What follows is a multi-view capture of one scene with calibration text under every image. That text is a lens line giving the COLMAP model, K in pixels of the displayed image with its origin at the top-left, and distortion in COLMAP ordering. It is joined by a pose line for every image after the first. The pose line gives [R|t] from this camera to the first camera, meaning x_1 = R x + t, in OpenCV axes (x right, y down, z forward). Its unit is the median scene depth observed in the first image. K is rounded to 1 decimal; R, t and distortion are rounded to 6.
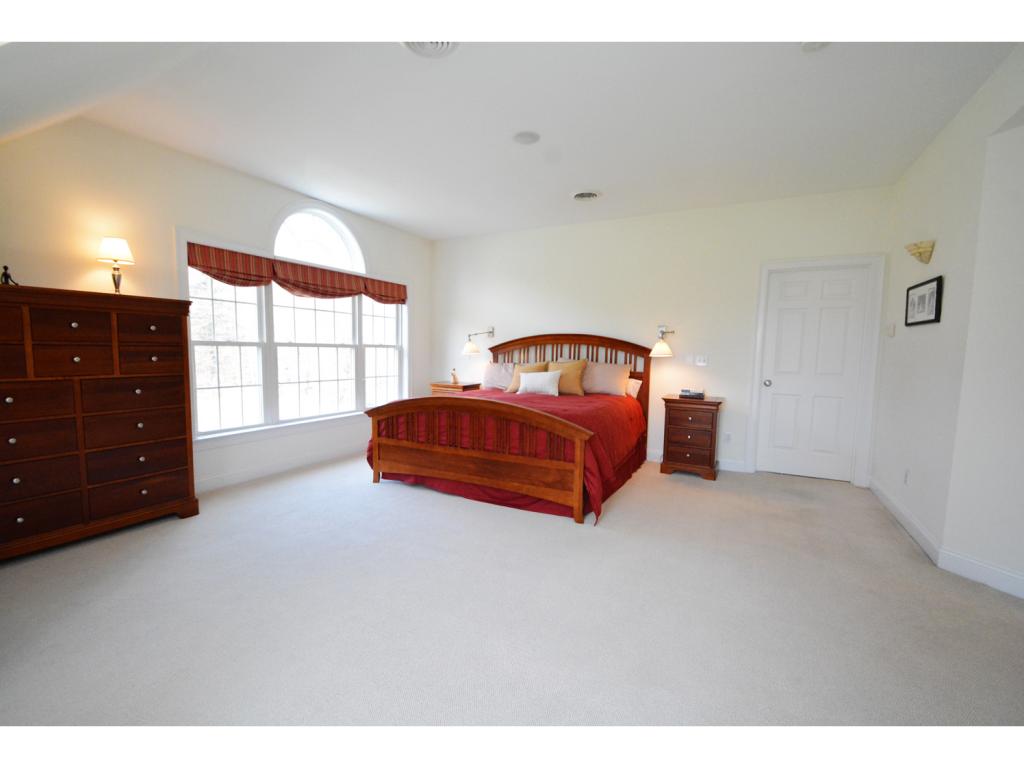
lens RADIAL K [[451.5, 0, 499.9], [0, 451.5, 384.6], [0, 0, 1]] dist [-0.008302, -0.002879]
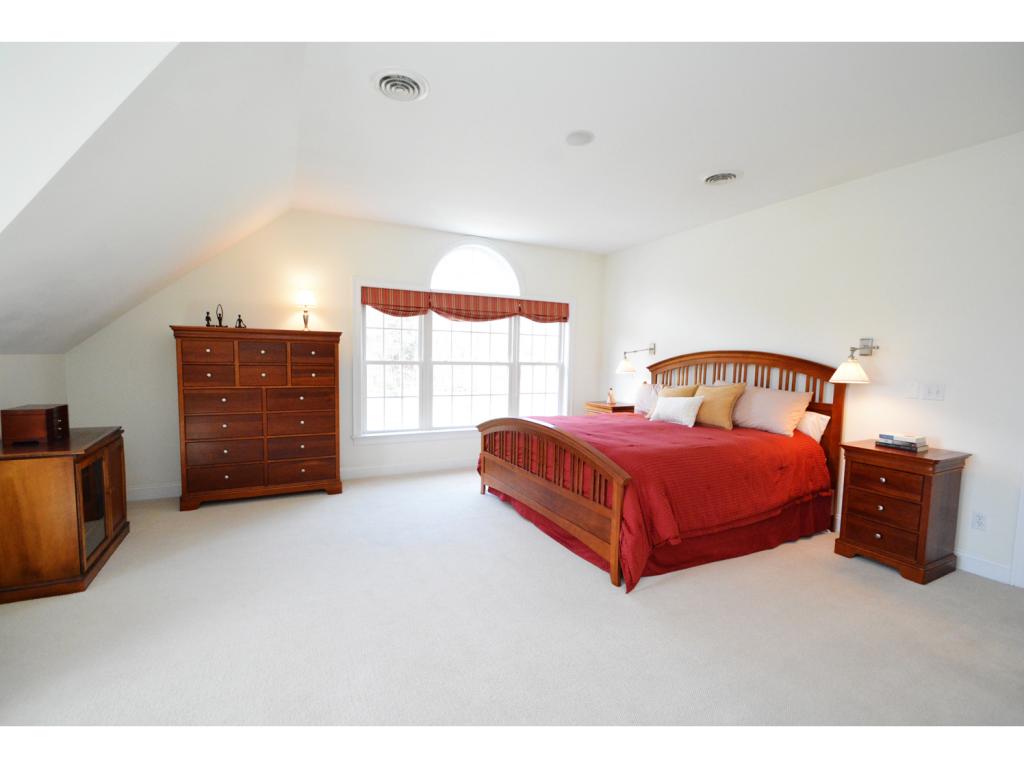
lens RADIAL K [[451.5, 0, 504.5], [0, 451.5, 383.4], [0, 0, 1]] dist [-0.008302, -0.002879]
pose [[0.809968, 0.031474, -0.585629, 0.361880], [-0.049669, 0.998653, -0.015024, -0.027815], [0.584367, 0.041257, 0.810440, 0.151785]]
